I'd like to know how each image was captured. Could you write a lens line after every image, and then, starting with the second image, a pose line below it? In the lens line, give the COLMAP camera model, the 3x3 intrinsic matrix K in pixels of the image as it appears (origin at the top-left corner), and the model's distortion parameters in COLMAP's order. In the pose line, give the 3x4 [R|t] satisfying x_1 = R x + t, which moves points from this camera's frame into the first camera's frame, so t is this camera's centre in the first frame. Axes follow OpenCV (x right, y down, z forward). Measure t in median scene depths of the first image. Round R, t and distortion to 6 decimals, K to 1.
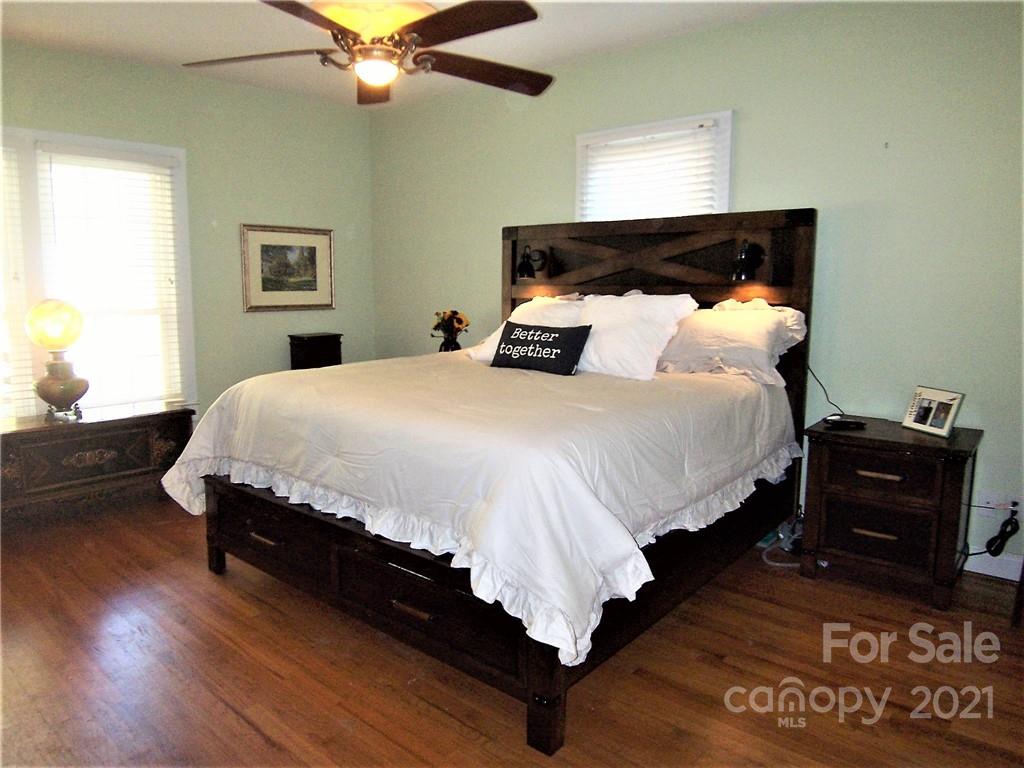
lens RADIAL K [[692.8, 0, 503.5], [0, 692.8, 379.0], [0, 0, 1]] dist [-0.001445, -0.053615]
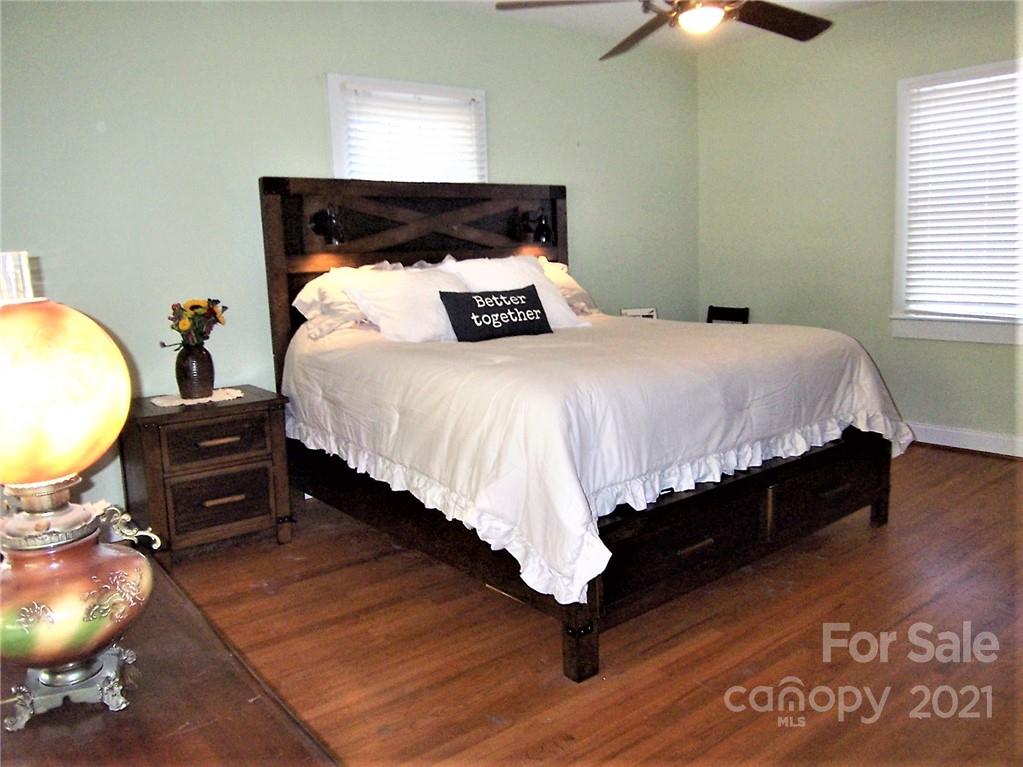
lens RADIAL K [[800.9, 0, 511.5], [0, 800.9, 383.5], [0, 0, 1]] dist [-0.005441, -0.002066]
pose [[0.170721, -0.173058, 0.970003, -0.965042], [0.173364, 0.974373, 0.143325, -0.100290], [-0.969948, 0.143695, 0.196348, 0.736591]]
